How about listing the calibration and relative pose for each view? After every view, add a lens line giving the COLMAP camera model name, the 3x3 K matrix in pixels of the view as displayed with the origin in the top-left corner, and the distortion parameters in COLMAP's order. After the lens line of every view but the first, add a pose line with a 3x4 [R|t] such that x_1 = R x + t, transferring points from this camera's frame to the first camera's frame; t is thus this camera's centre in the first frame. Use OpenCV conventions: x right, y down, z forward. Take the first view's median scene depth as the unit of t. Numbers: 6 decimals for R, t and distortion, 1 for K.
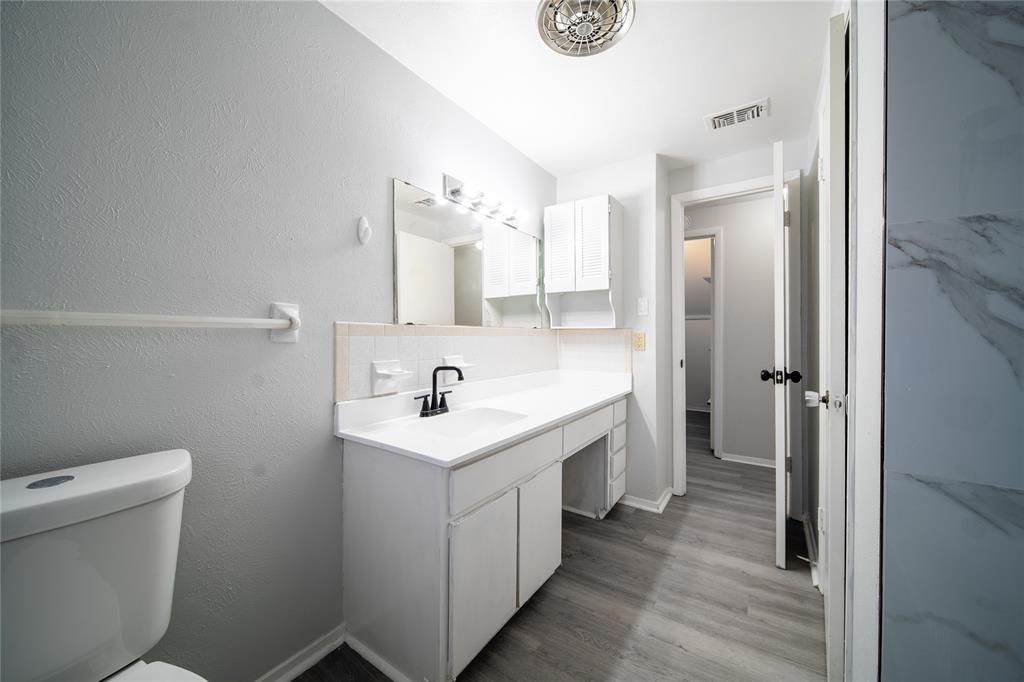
lens RADIAL K [[370.5, 0, 535.4], [0, 370.5, 338.9], [0, 0, 1]] dist [-0.000540, -0.000023]
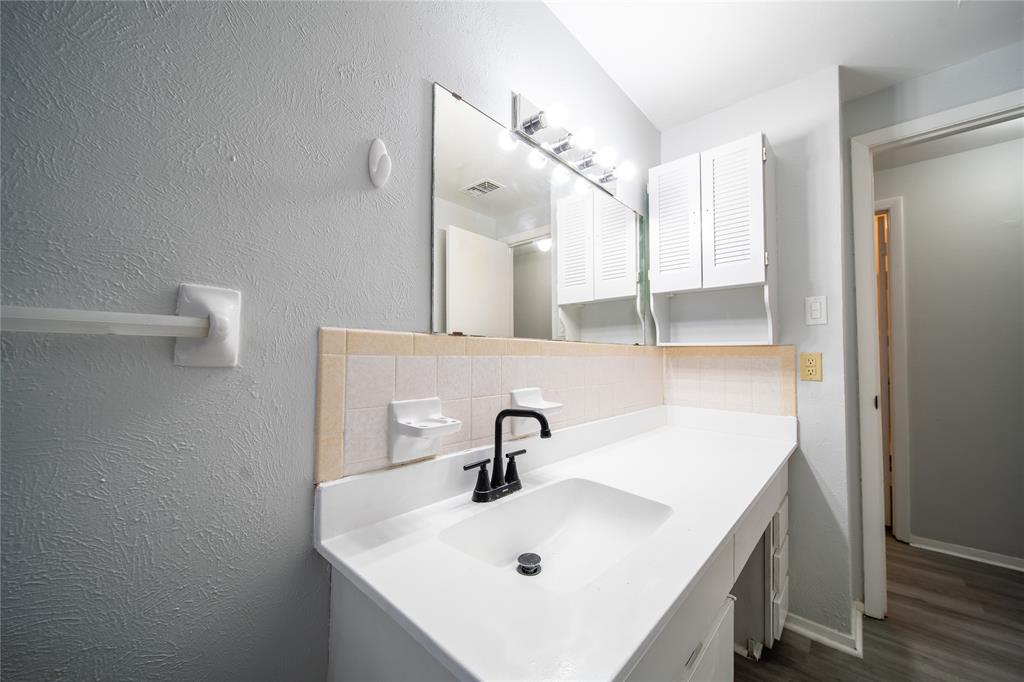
lens RADIAL K [[370.5, 0, 513.1], [0, 370.5, 346.2], [0, 0, 1]] dist [-0.000540, -0.000023]
pose [[0.982307, -0.000220, -0.187276, -0.106316], [-0.006430, 0.999370, -0.034899, -0.001604], [0.187166, 0.035485, 0.981687, 0.327524]]
